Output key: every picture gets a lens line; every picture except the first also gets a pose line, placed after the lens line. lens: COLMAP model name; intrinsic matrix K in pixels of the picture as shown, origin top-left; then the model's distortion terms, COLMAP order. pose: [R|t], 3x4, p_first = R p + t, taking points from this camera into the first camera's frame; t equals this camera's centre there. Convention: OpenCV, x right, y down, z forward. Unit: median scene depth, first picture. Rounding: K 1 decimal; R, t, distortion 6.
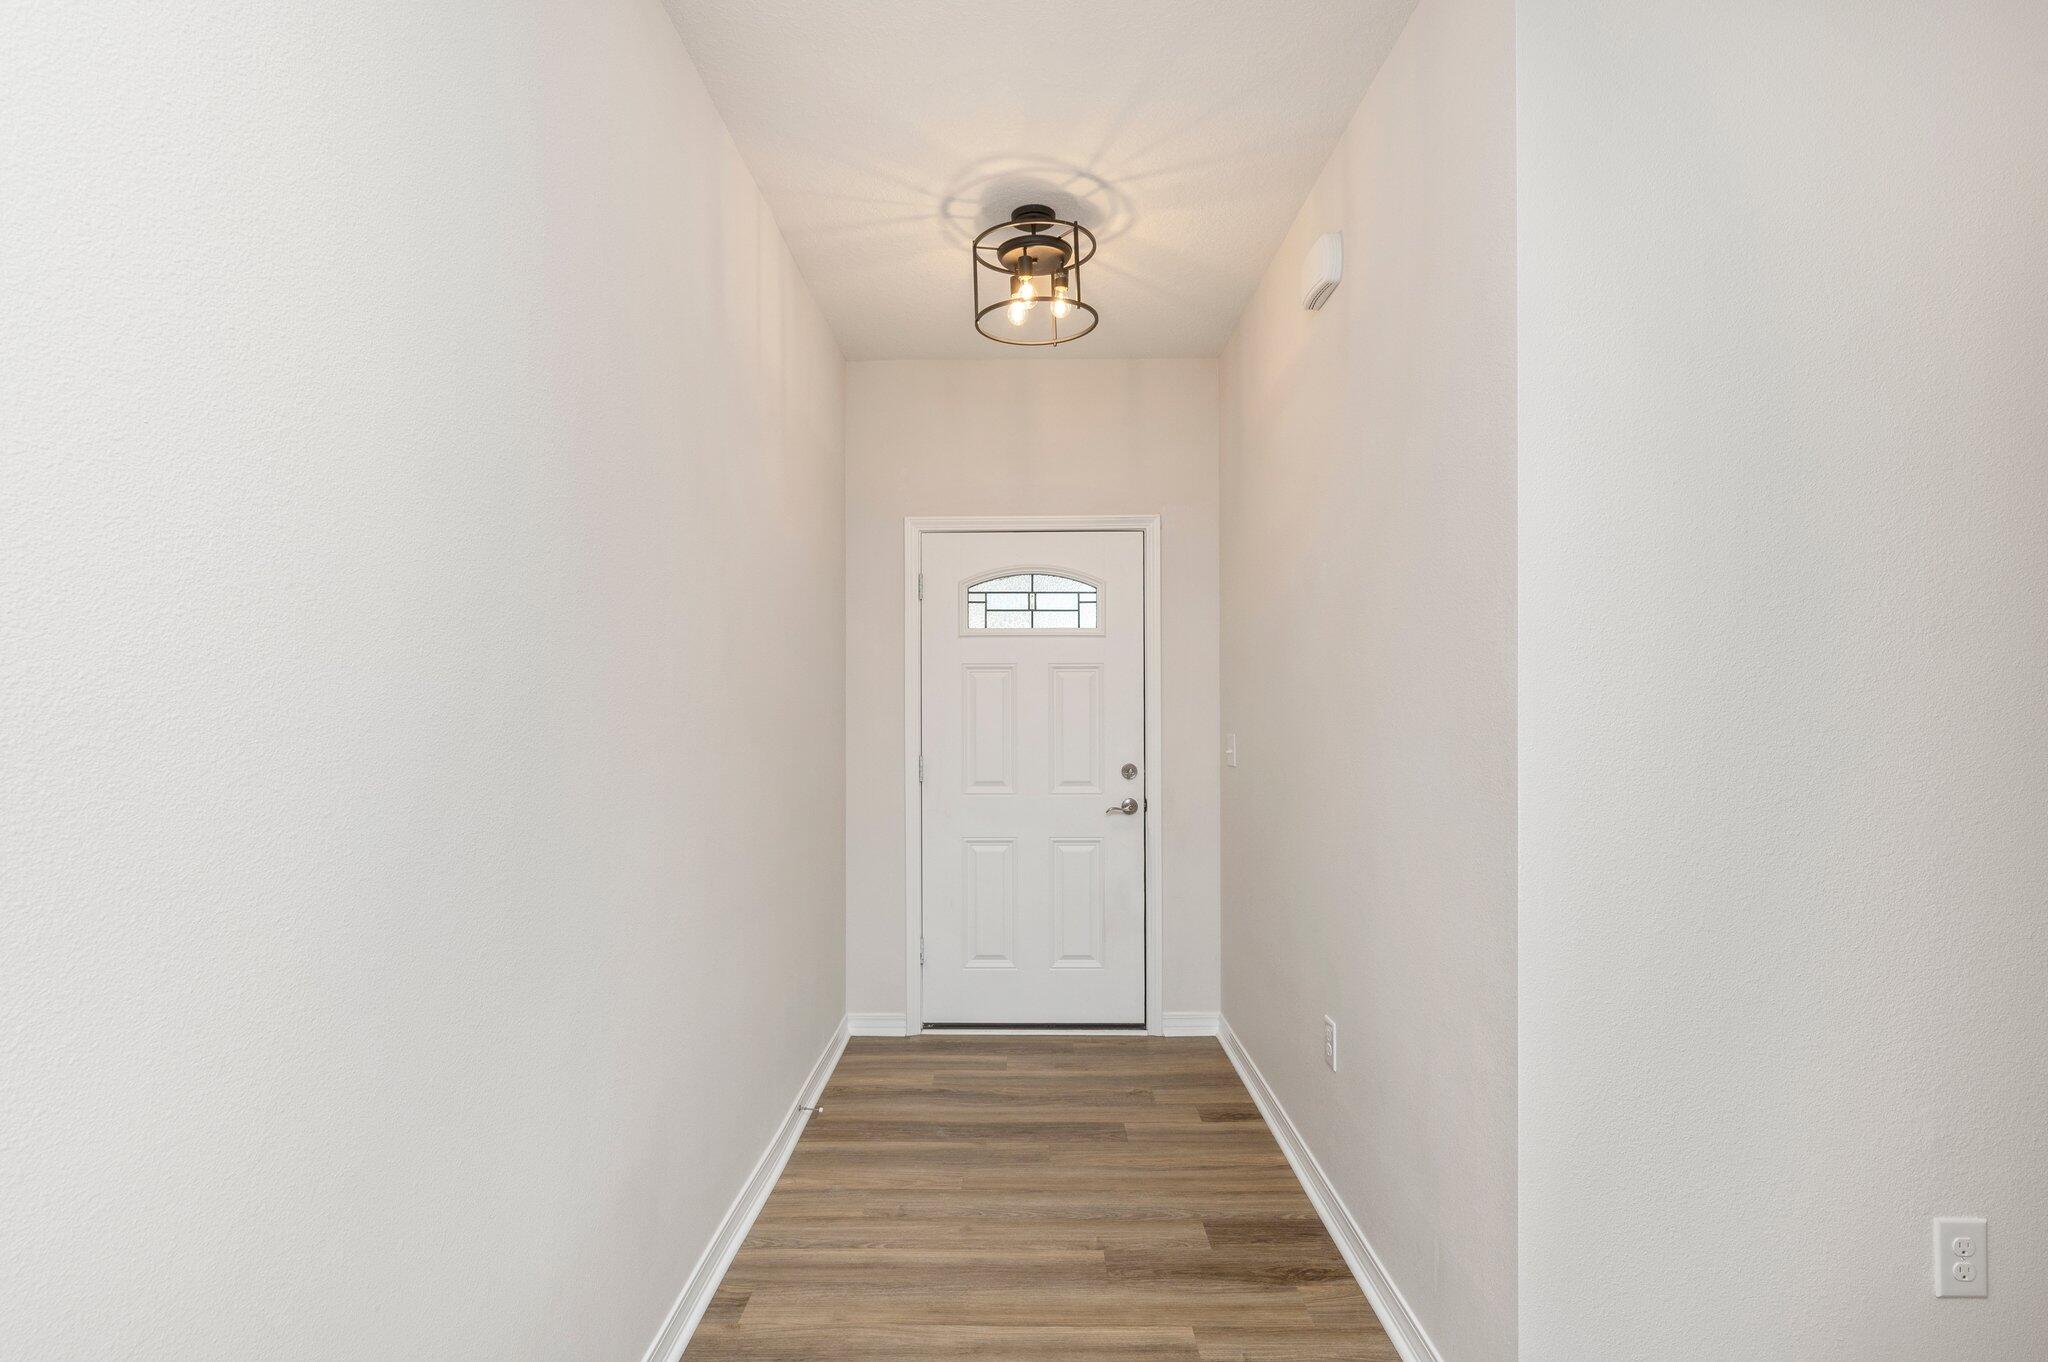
lens RADIAL K [[996.5, 0, 1024.9], [0, 996.5, 693.7], [0, 0, 1]] dist [0.001224, 0.000571]
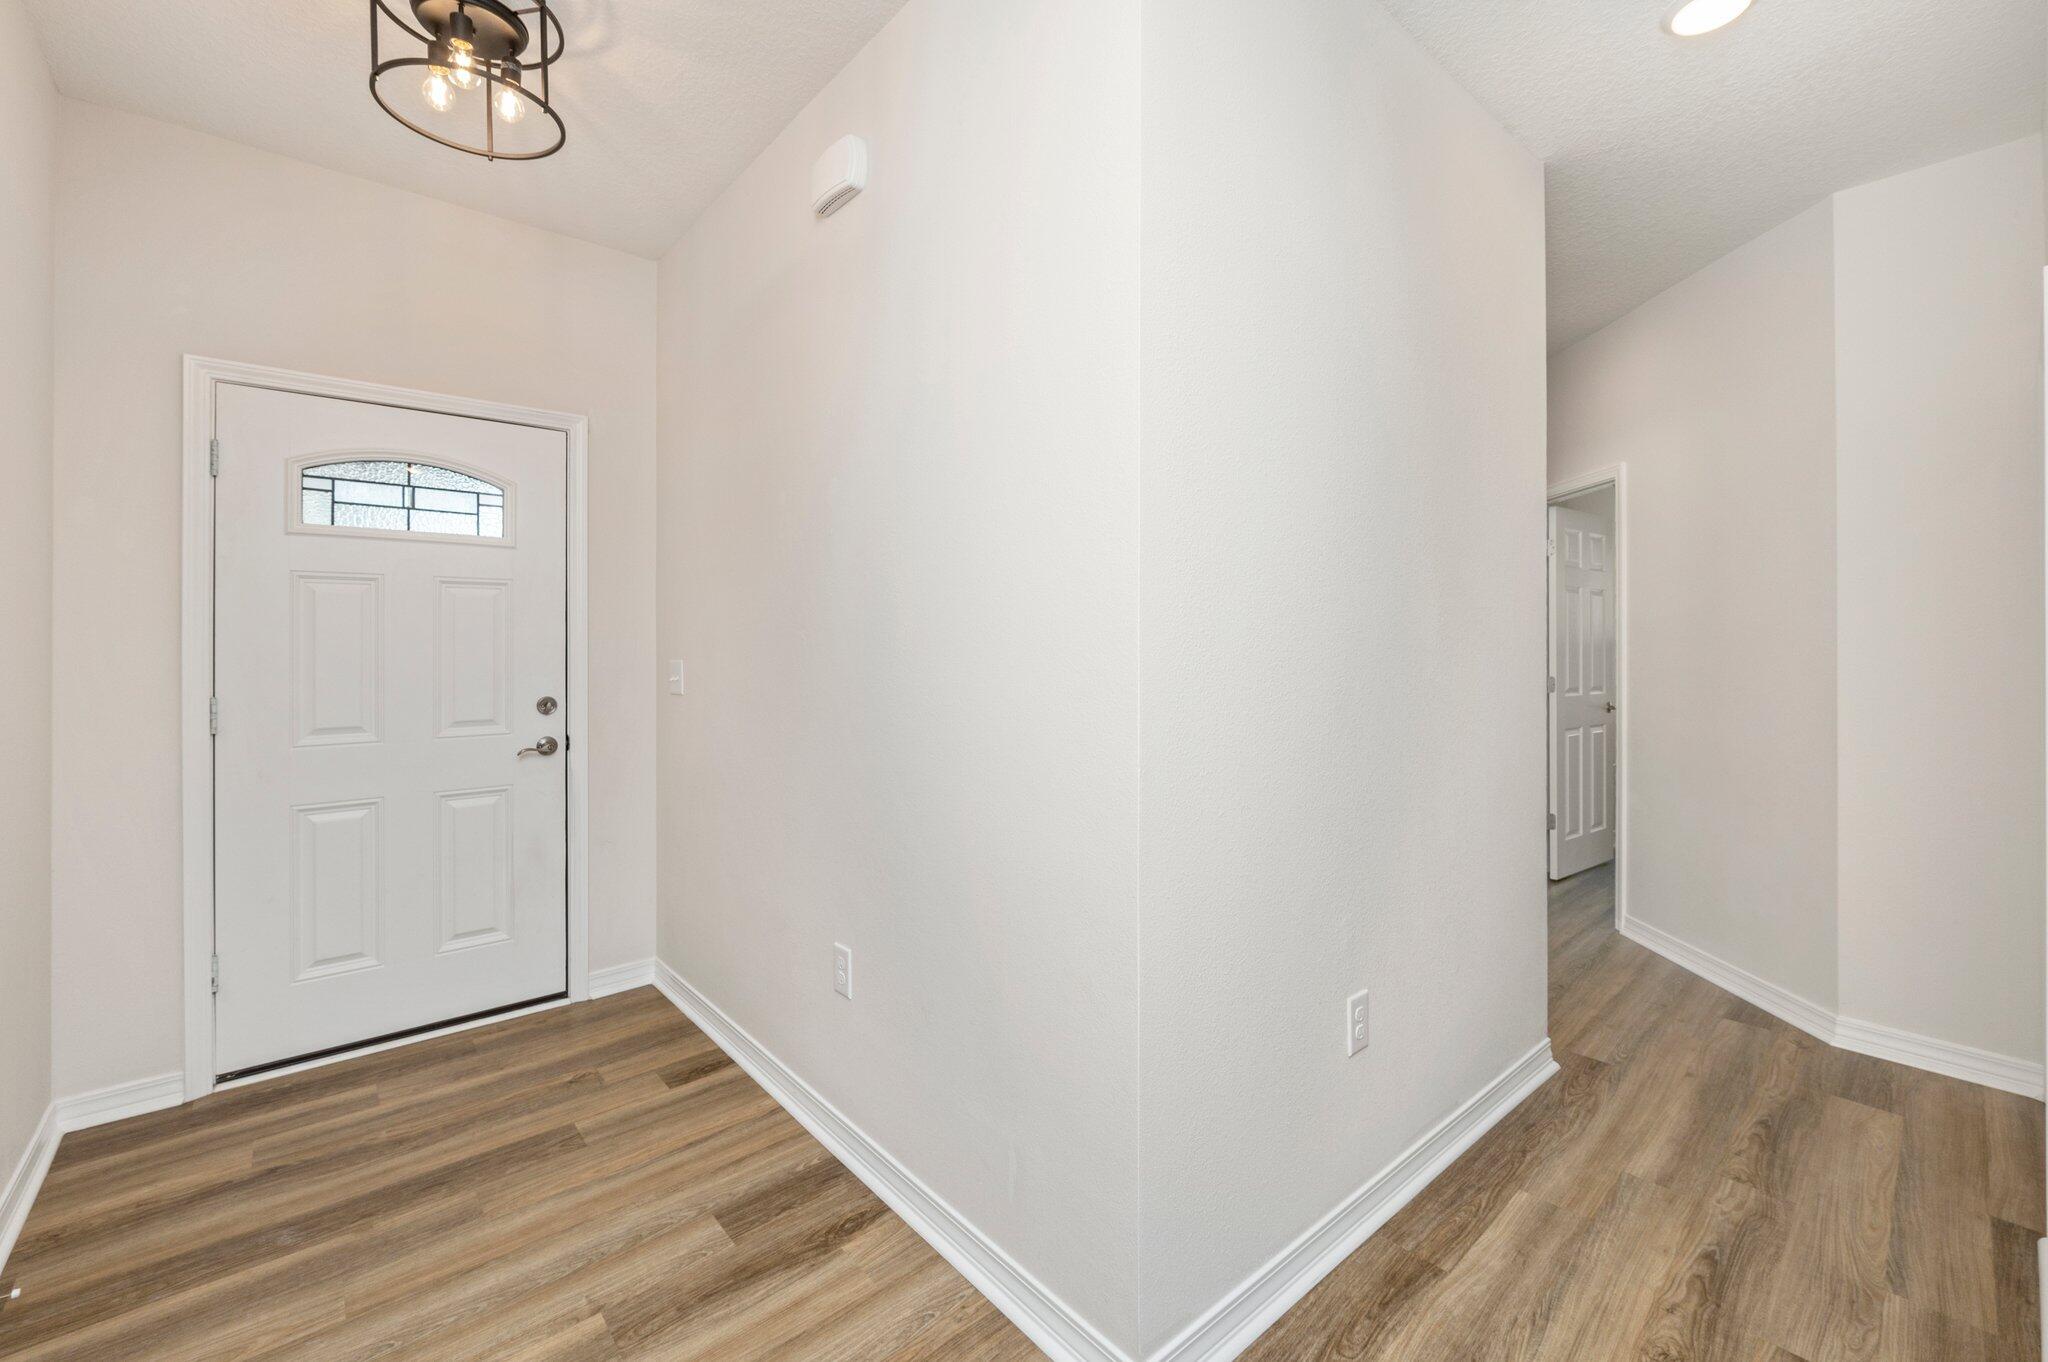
lens RADIAL K [[831.1, 0, 1018.6], [0, 831.1, 639.5], [0, 0, 1]] dist [-0.004343, 0.000654]
pose [[0.746925, 0.006847, 0.664873, -0.082557], [-0.007774, 0.999969, -0.001564, 0.021644], [-0.664863, -0.004001, 0.746955, 0.221156]]
